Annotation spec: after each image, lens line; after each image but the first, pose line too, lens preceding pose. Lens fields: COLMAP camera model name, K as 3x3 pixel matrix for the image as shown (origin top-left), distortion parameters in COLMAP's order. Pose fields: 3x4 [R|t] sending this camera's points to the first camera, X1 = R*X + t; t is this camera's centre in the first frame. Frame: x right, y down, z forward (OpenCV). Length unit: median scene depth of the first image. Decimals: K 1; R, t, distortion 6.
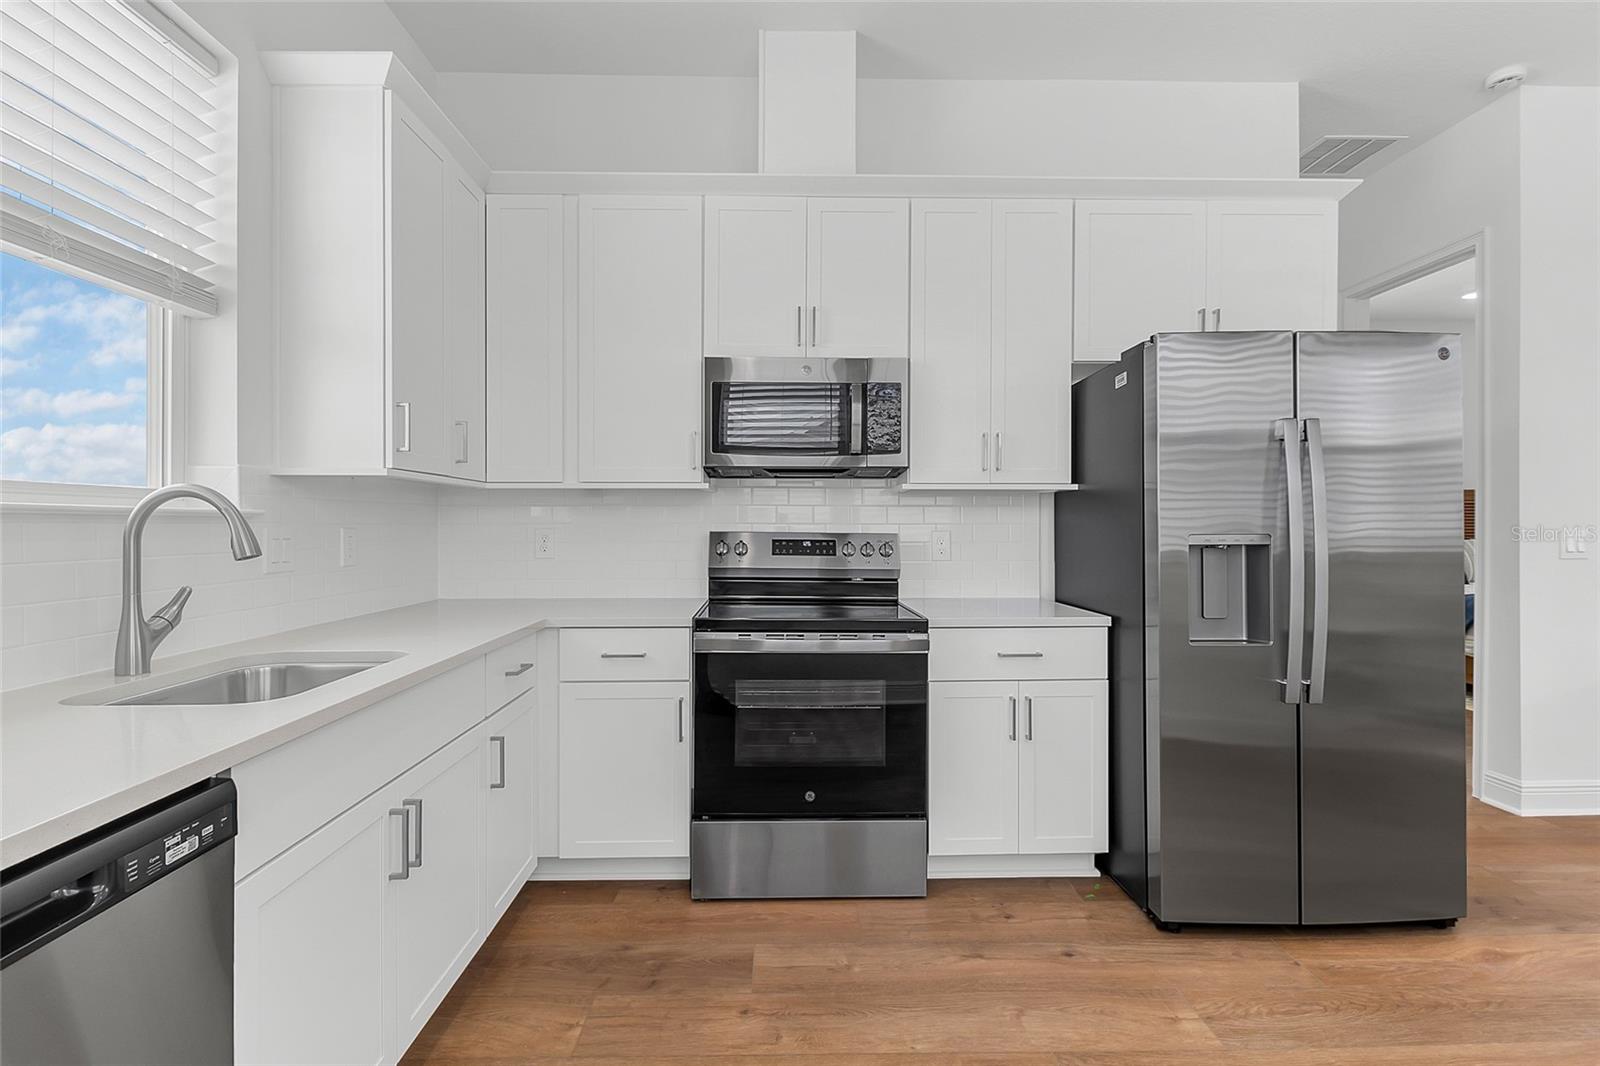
lens RADIAL K [[748.7, 0, 790.4], [0, 748.7, 527.6], [0, 0, 1]] dist [0.008513, -0.005572]
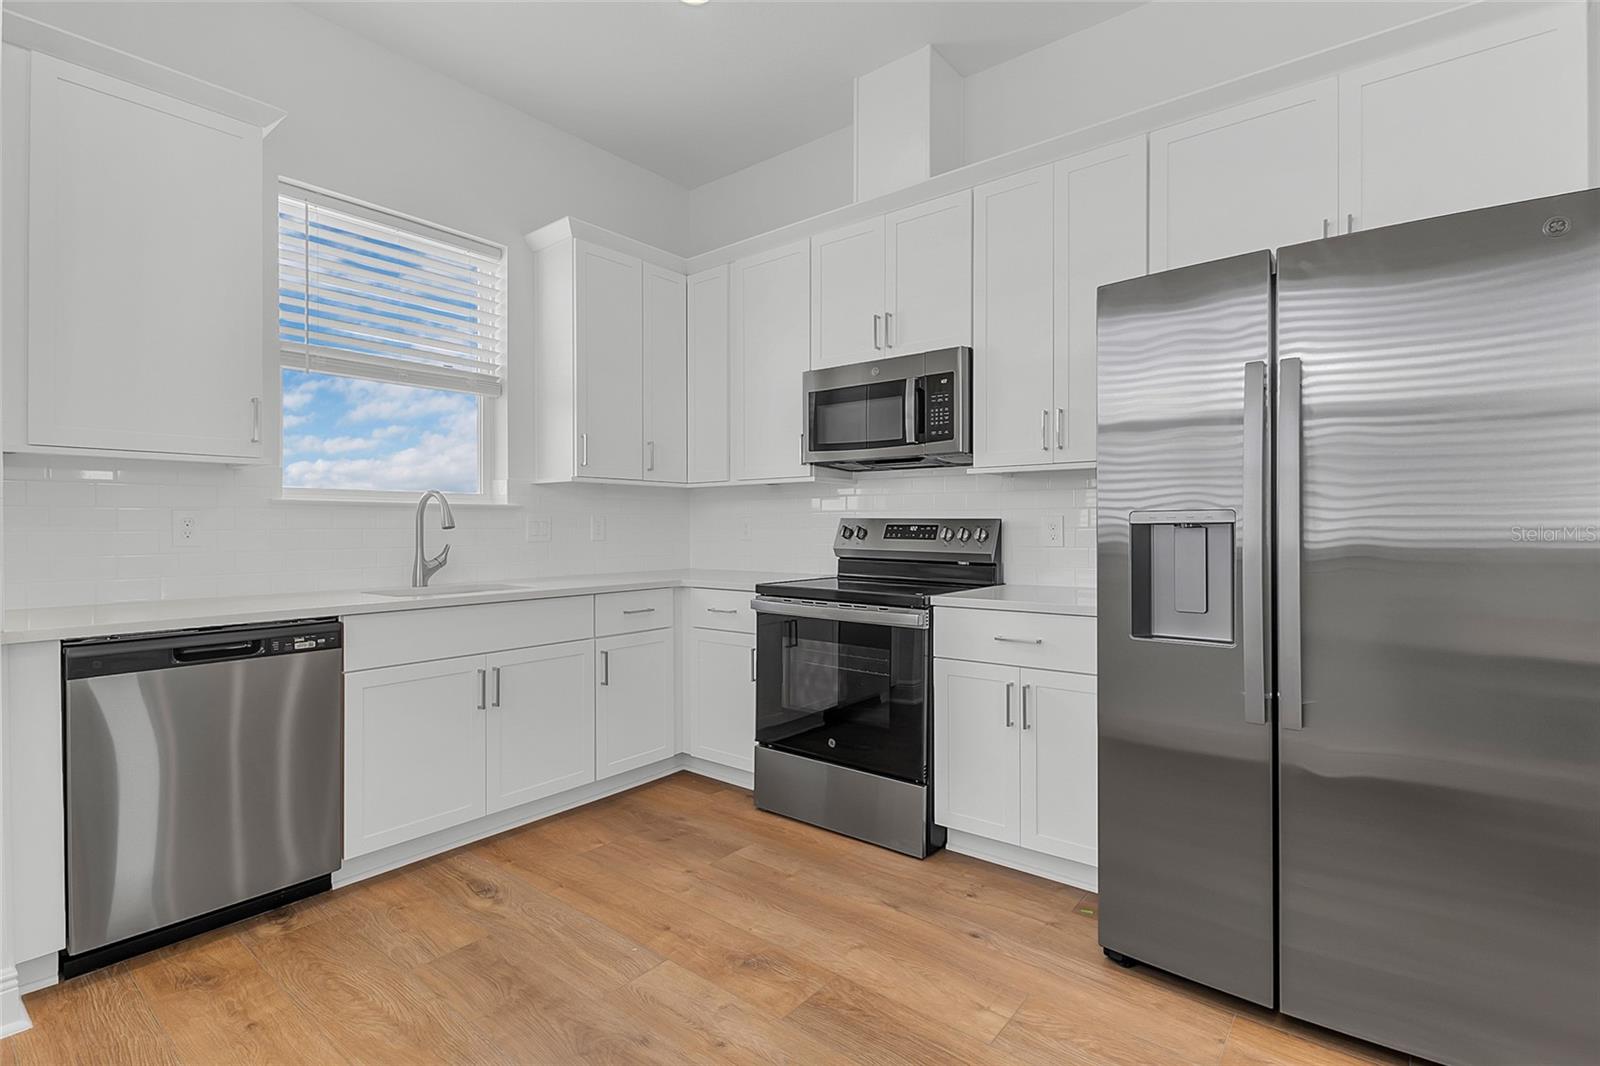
lens RADIAL K [[748.7, 0, 795.9], [0, 748.7, 528.5], [0, 0, 1]] dist [0.008513, -0.005572]
pose [[0.764383, -0.000565, -0.644762, 0.790556], [0.001055, 0.999999, 0.000375, 0.028229], [0.644761, -0.000966, 0.764383, 0.084963]]
